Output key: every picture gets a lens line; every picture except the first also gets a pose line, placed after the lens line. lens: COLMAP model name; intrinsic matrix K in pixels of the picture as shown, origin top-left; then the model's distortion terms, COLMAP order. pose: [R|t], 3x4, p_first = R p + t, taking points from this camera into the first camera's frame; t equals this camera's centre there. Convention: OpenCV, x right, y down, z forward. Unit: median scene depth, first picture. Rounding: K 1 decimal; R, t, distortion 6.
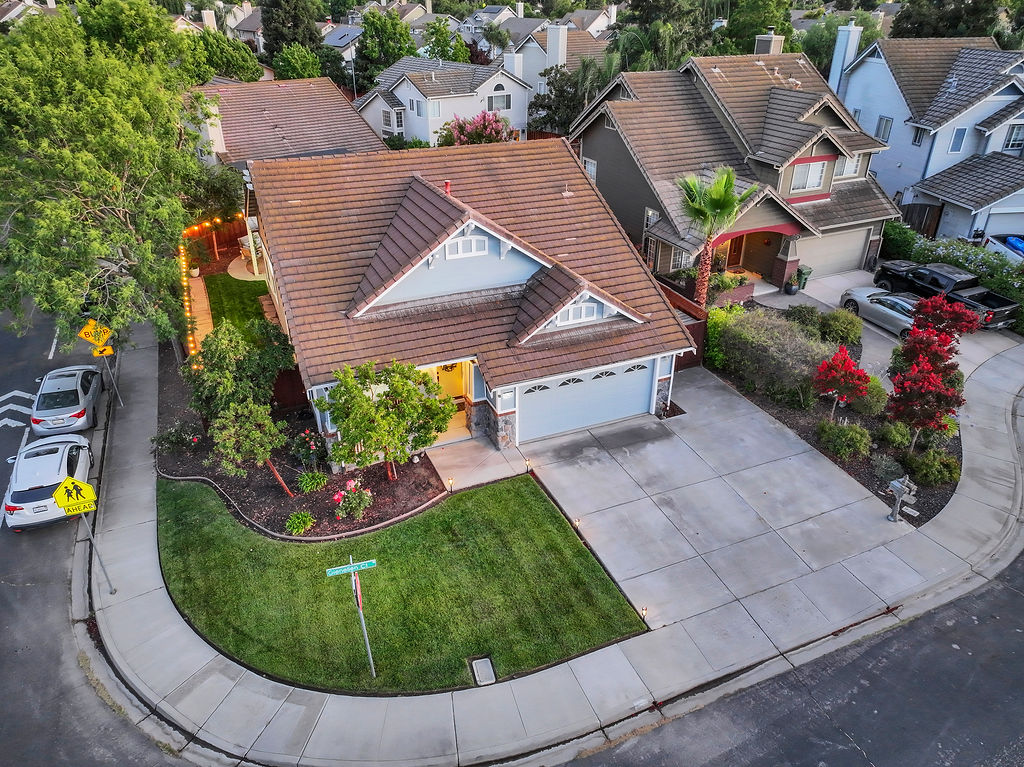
lens RADIAL K [[724.9, 0, 514.6], [0, 724.9, 384.1], [0, 0, 1]] dist [-0.005381, 0.023337]
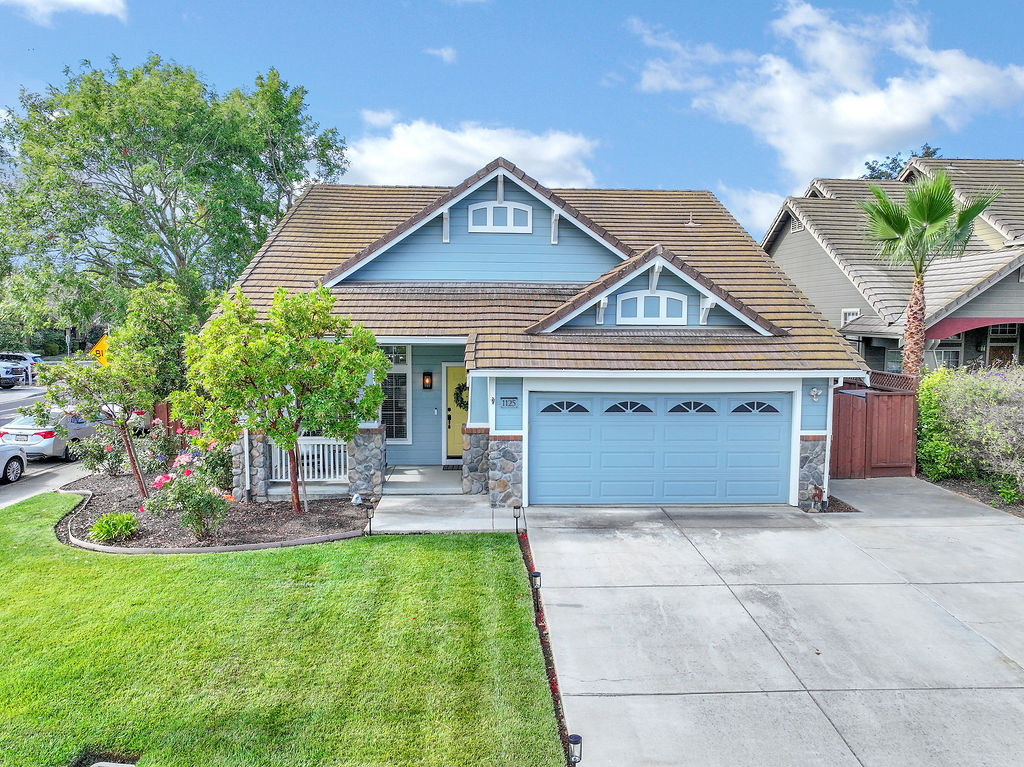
lens RADIAL K [[724.9, 0, 513.1], [0, 724.9, 377.4], [0, 0, 1]] dist [-0.005381, 0.023337]
pose [[0.932564, 0.030378, -0.359725, 0.206530], [-0.176000, 0.908268, -0.379569, 0.219954], [0.315196, 0.417284, 0.852364, 0.470947]]
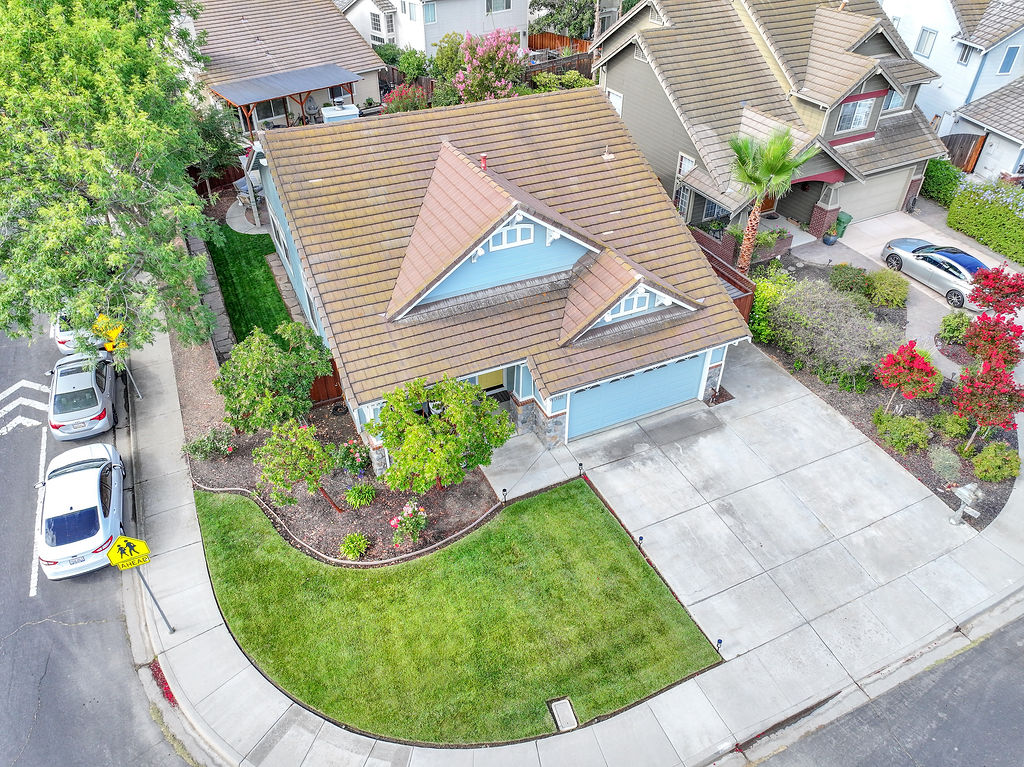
lens RADIAL K [[724.9, 0, 513.4], [0, 724.9, 384.1], [0, 0, 1]] dist [-0.005381, 0.023337]
pose [[0.999472, -0.021316, 0.024530, -0.090874], [0.017176, 0.987272, 0.158108, -0.151129], [-0.027588, -0.157603, 0.987117, 0.063935]]
